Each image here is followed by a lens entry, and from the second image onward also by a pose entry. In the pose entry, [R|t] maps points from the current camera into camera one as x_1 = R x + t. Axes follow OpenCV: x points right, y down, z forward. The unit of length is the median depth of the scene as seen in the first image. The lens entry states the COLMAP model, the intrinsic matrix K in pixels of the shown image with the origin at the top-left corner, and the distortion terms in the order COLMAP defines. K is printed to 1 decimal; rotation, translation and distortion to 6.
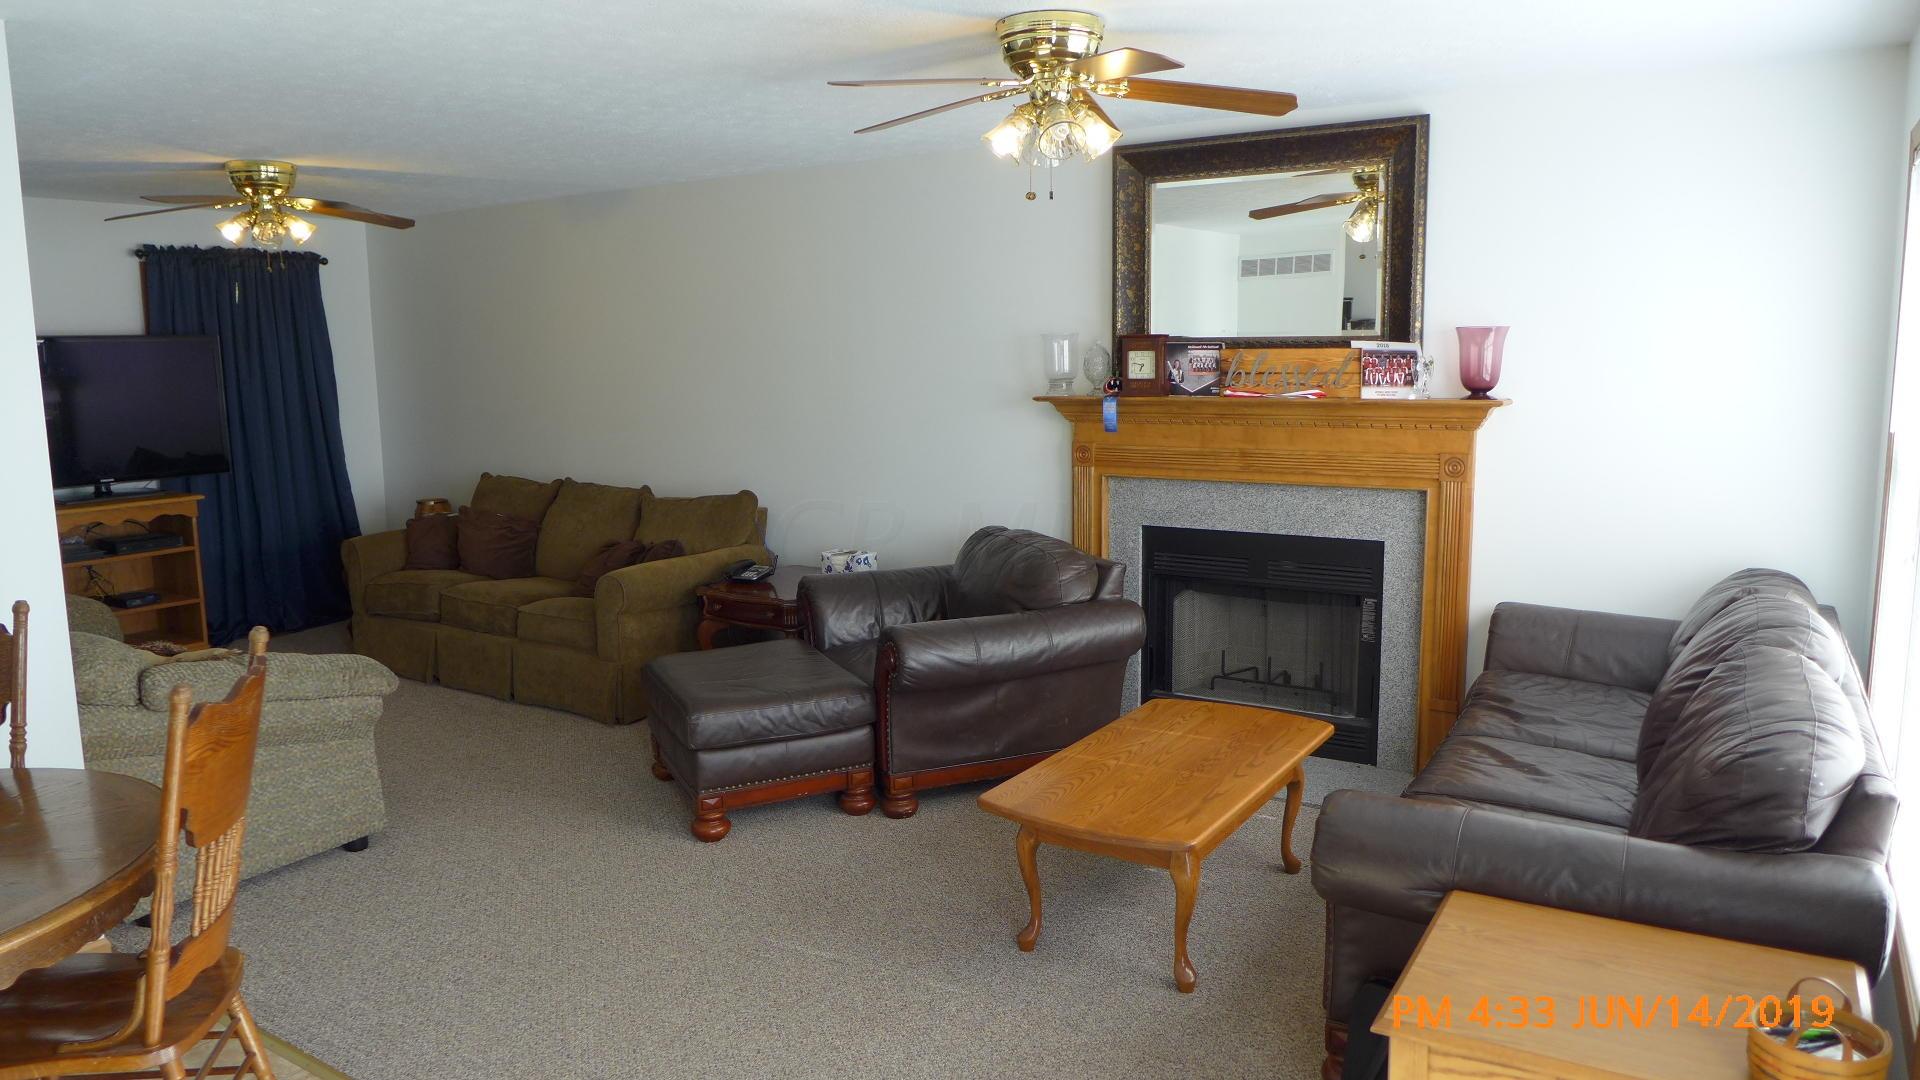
lens RADIAL K [[1288.7, 0, 960.0], [0, 1288.7, 540.0], [0, 0, 1]] dist [-0.047935, 0.008751]
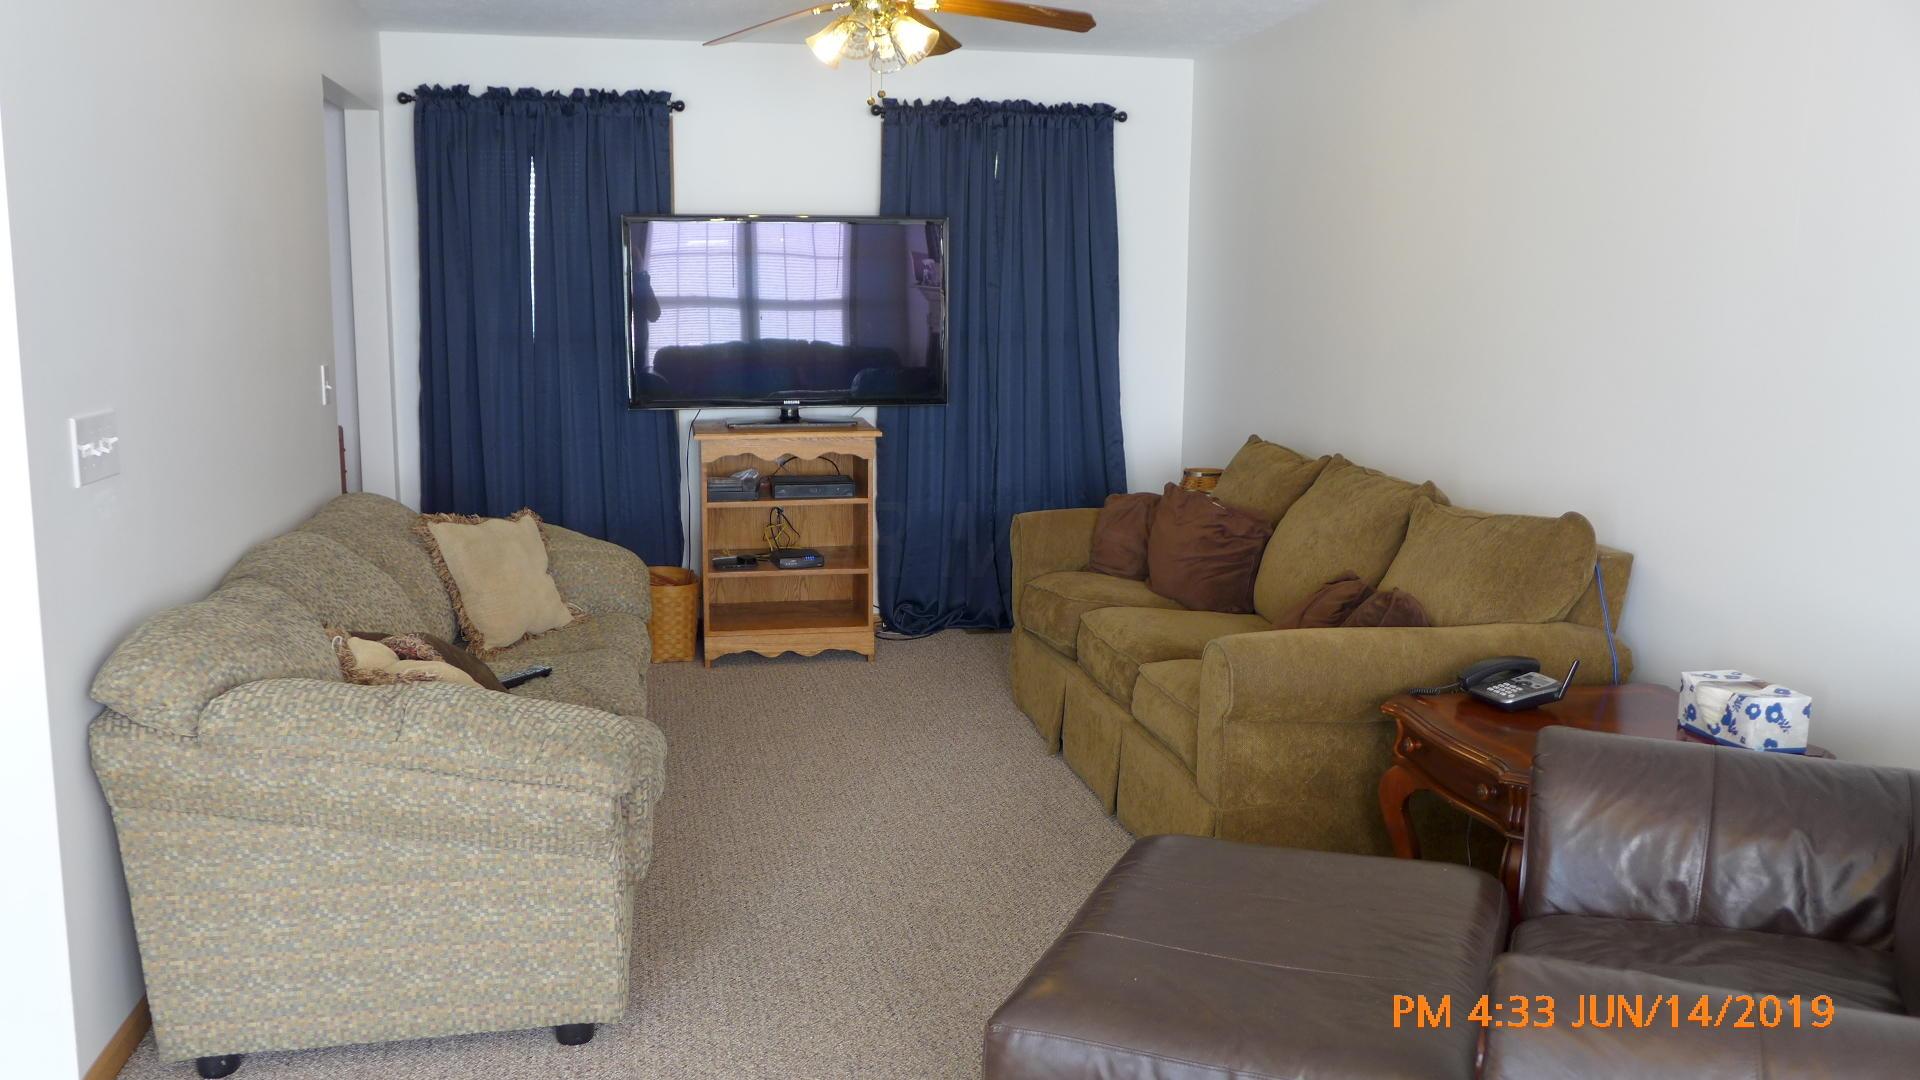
lens RADIAL K [[1554.9, 0, 959.7], [0, 1554.9, 507.2], [0, 0, 1]] dist [0.012512, 0.005713]
pose [[0.688898, 0.114901, -0.715694, 0.092267], [-0.121495, 0.991692, 0.042265, -0.036339], [0.714604, 0.057837, 0.697134, 0.411198]]
